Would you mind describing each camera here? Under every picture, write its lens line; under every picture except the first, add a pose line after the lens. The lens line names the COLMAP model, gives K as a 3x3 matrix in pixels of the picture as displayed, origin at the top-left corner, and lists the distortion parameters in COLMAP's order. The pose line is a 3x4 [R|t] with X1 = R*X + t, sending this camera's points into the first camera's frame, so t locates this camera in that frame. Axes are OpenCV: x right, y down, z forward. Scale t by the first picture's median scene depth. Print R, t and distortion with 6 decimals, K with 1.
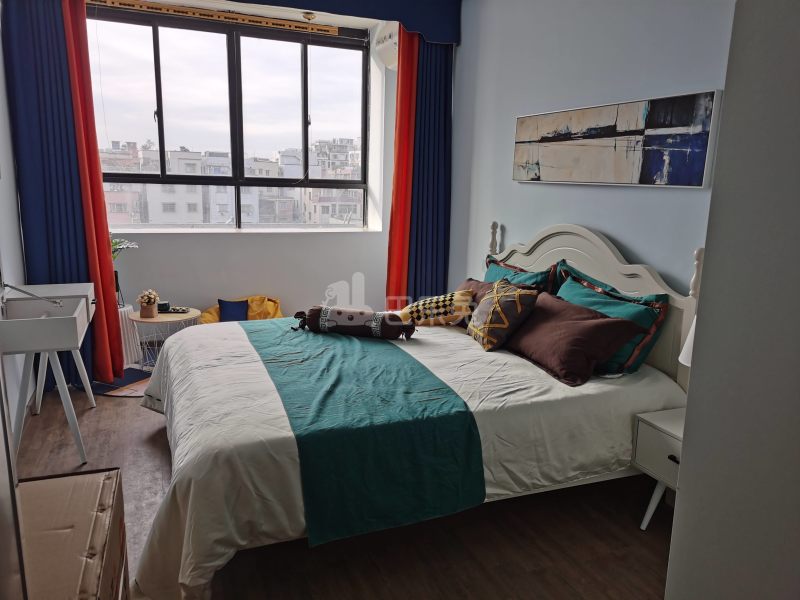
lens RADIAL K [[620.3, 0, 398.4], [0, 620.3, 302.4], [0, 0, 1]] dist [0.061020, -0.049624]
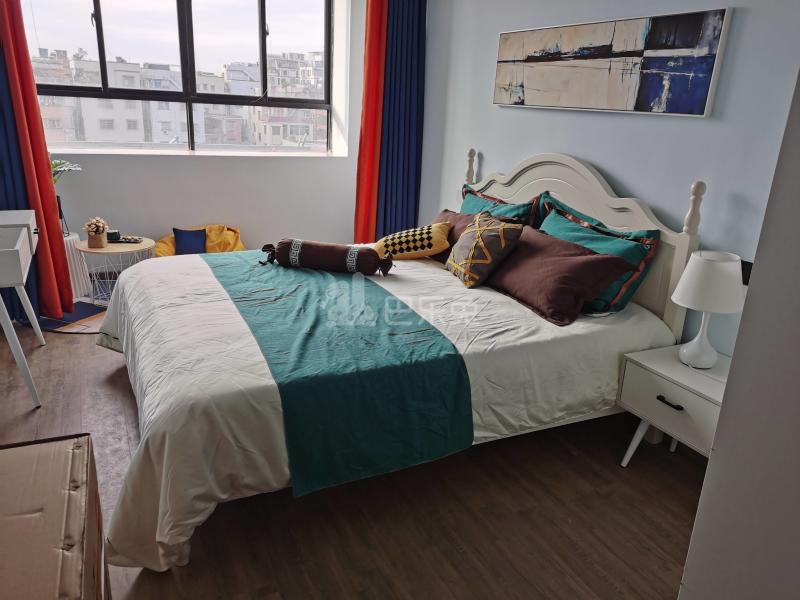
lens RADIAL K [[620.3, 0, 398.4], [0, 620.3, 303.6], [0, 0, 1]] dist [0.061020, -0.049624]
pose [[0.997202, -0.001272, 0.074737, -0.034666], [-0.007661, 0.992852, 0.119110, -0.010266], [-0.074355, -0.119349, 0.990064, 0.052958]]
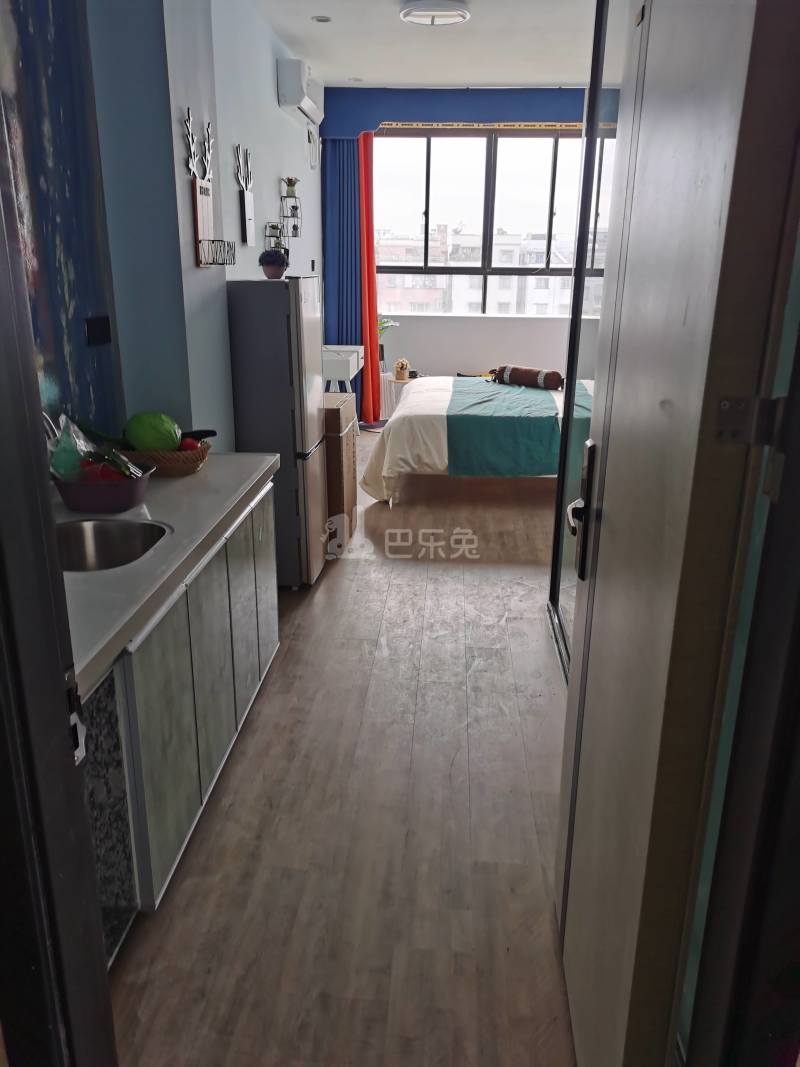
lens RADIAL K [[827.3, 0, 402.8], [0, 827.3, 542.7], [0, 0, 1]] dist [0.061020, -0.049624]
pose [[0.904946, 0.124793, -0.406816, 0.475434], [-0.074593, 0.987749, 0.137068, 0.164769], [0.418937, -0.093694, 0.903168, -0.808936]]
